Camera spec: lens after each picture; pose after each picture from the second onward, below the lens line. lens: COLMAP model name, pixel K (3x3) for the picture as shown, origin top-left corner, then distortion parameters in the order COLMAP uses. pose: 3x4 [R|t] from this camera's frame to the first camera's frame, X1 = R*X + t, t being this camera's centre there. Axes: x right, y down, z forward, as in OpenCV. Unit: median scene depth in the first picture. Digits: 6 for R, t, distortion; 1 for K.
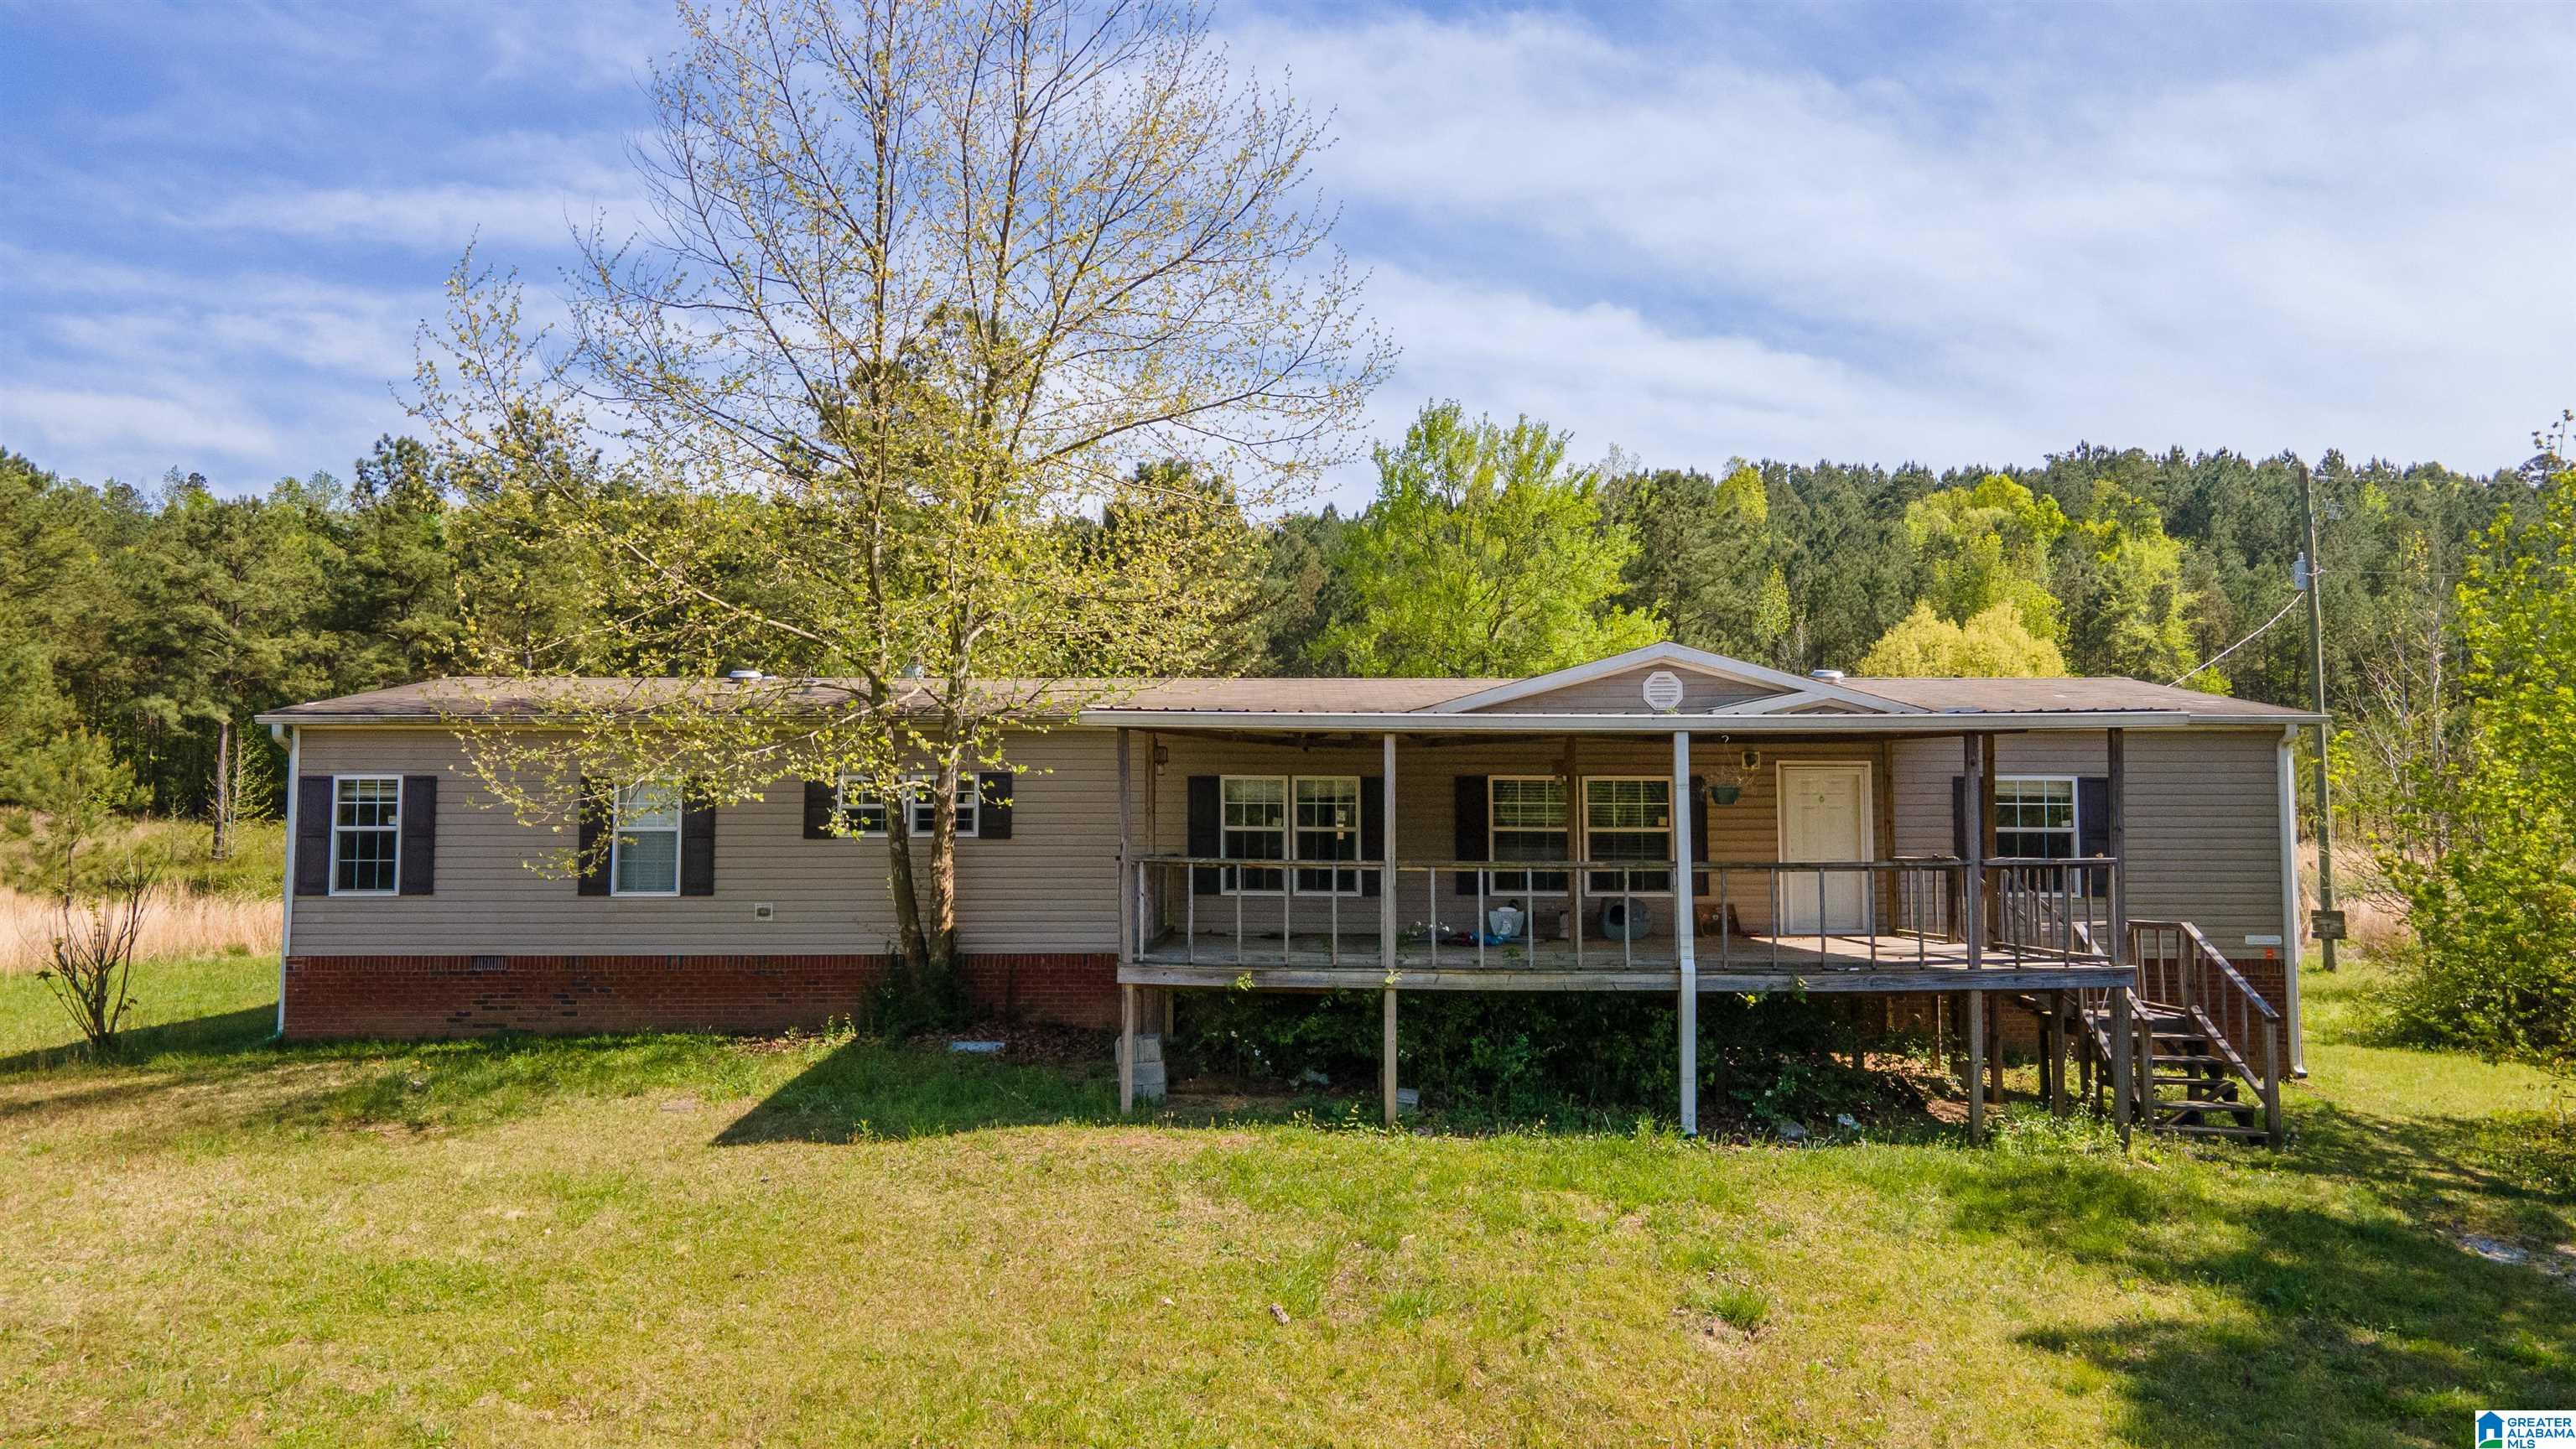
lens RADIAL K [[1867.3, 0, 1252.4], [0, 1867.3, 716.1], [0, 0, 1]] dist [0.020197, 0.071520]
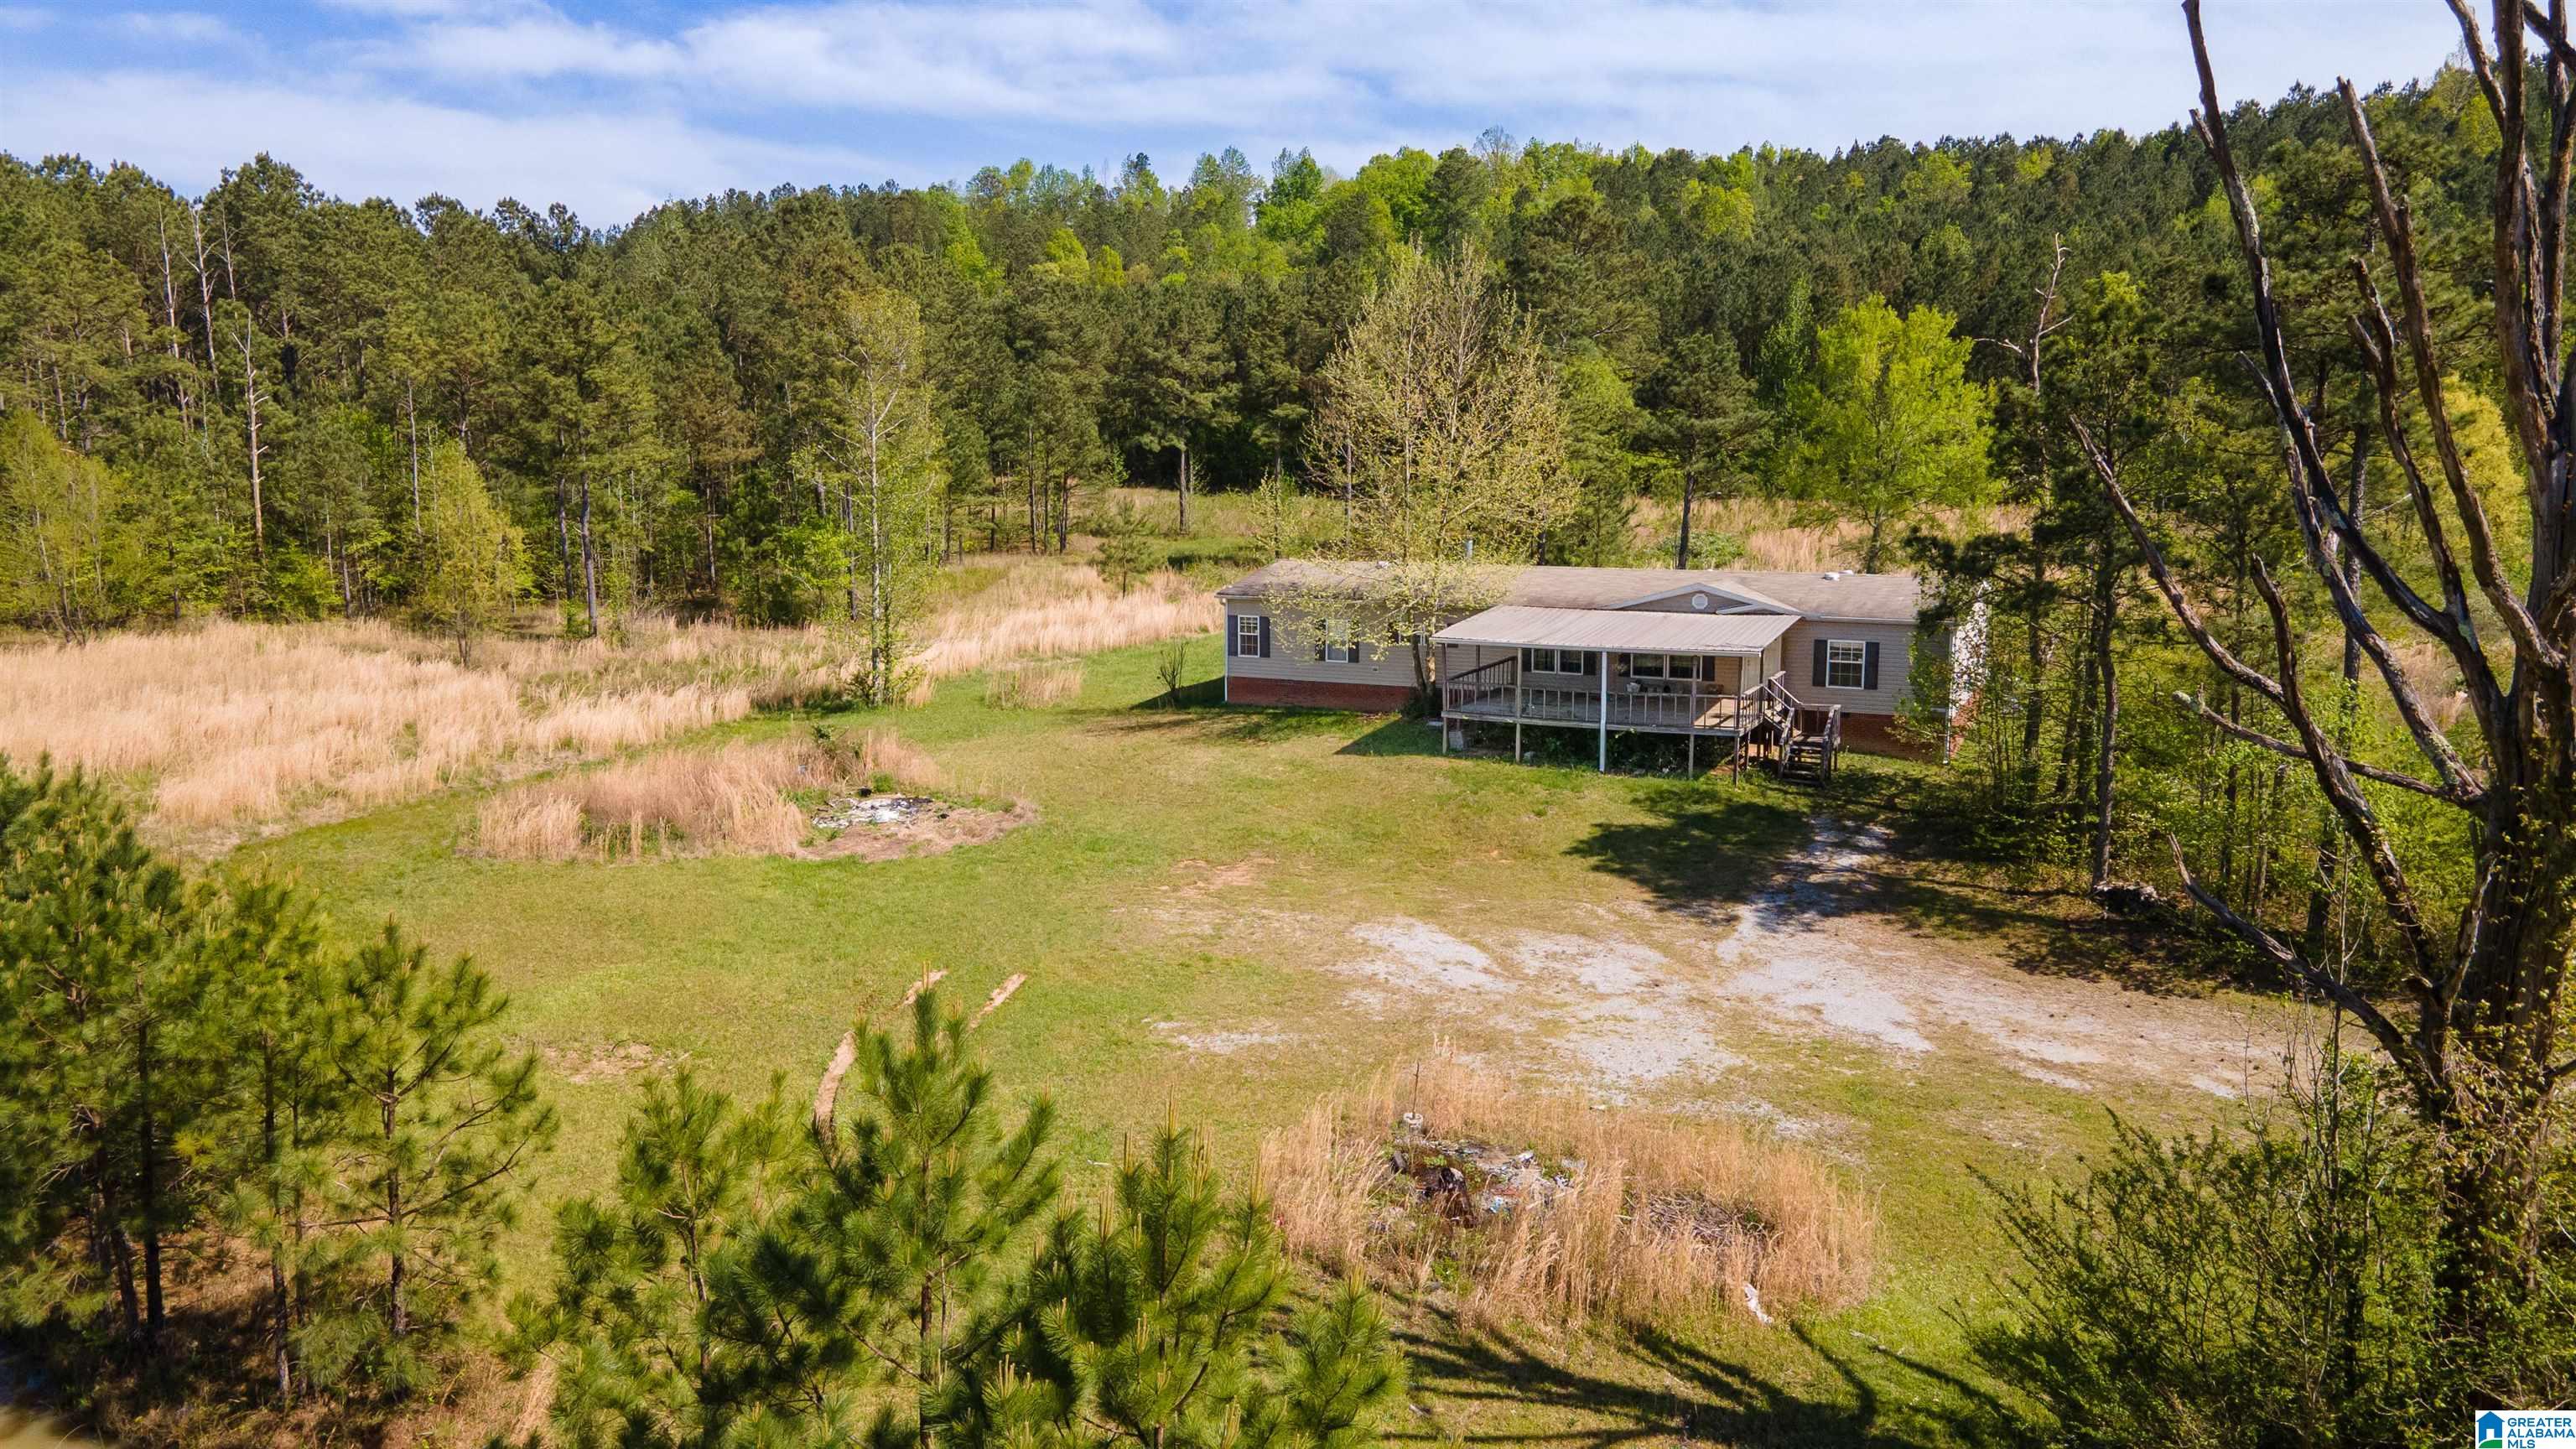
lens RADIAL K [[1867.3, 0, 1252.4], [0, 1867.3, 716.1], [0, 0, 1]] dist [0.020197, 0.071520]
pose [[0.899499, 0.062317, -0.432457, 0.786720], [0.036717, 0.975495, 0.216939, -0.439610], [0.435378, -0.211014, 0.875168, -1.540641]]
